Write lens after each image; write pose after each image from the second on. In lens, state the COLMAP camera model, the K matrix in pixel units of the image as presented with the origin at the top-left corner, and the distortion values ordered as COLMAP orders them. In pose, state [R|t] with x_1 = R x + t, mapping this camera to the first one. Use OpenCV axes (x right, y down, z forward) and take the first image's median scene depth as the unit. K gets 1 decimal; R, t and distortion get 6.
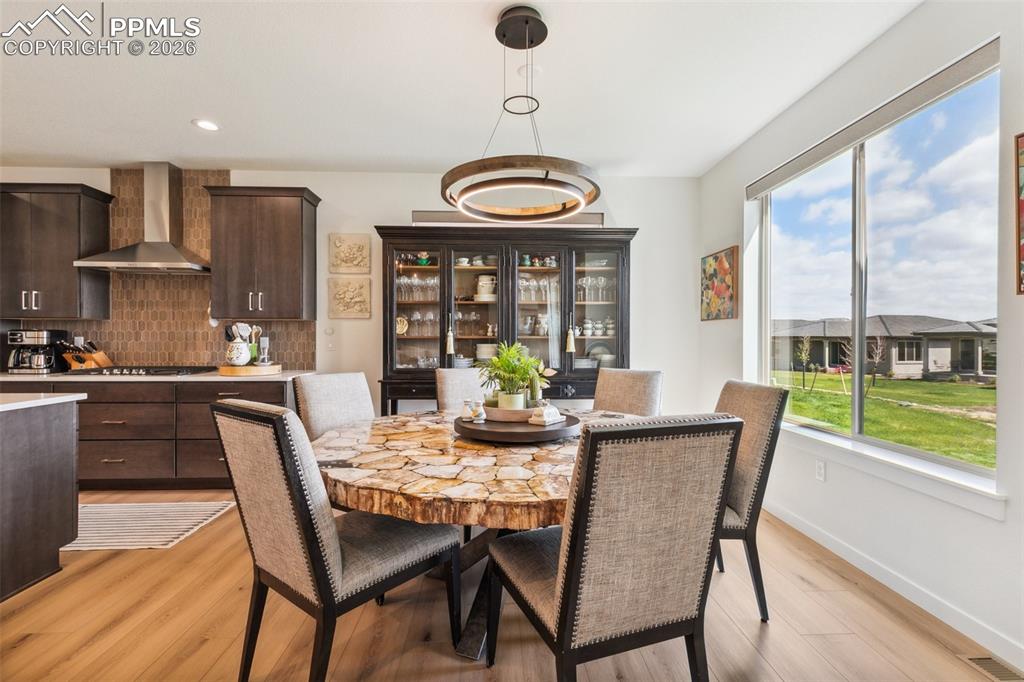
lens RADIAL K [[464.3, 0, 512.7], [0, 464.3, 337.6], [0, 0, 1]] dist [0.002677, 0.000325]
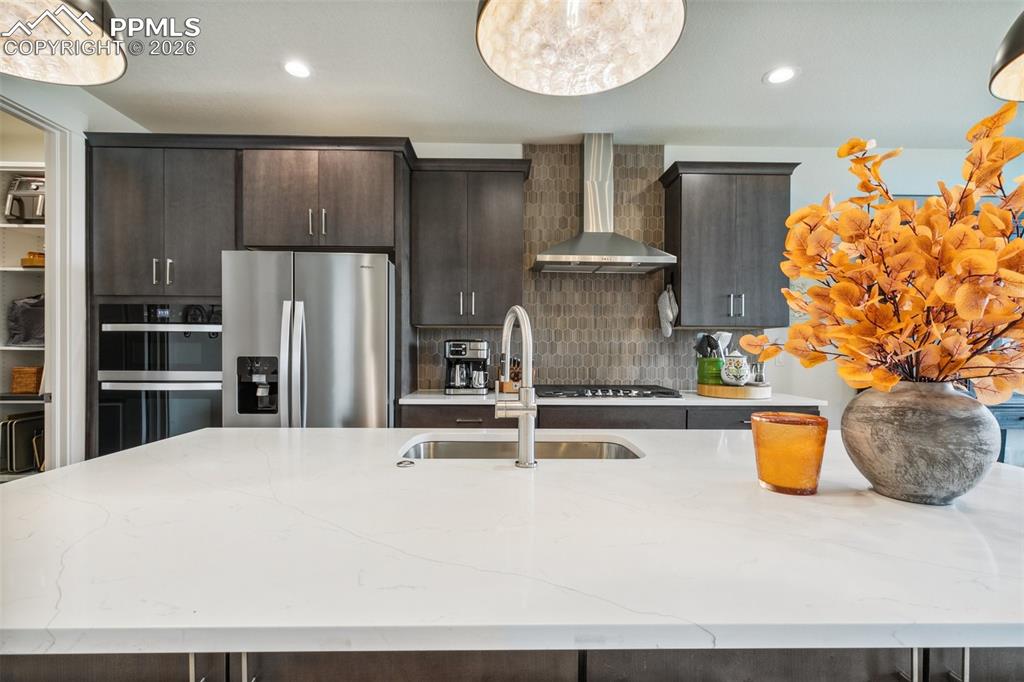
lens RADIAL K [[464.3, 0, 511.6], [0, 464.3, 348.7], [0, 0, 1]] dist [0.002677, 0.000325]
pose [[0.999871, 0.003805, -0.015615, -0.888877], [-0.003842, 0.999990, -0.002353, 0.000215], [0.015606, 0.002412, 0.999875, 0.184290]]
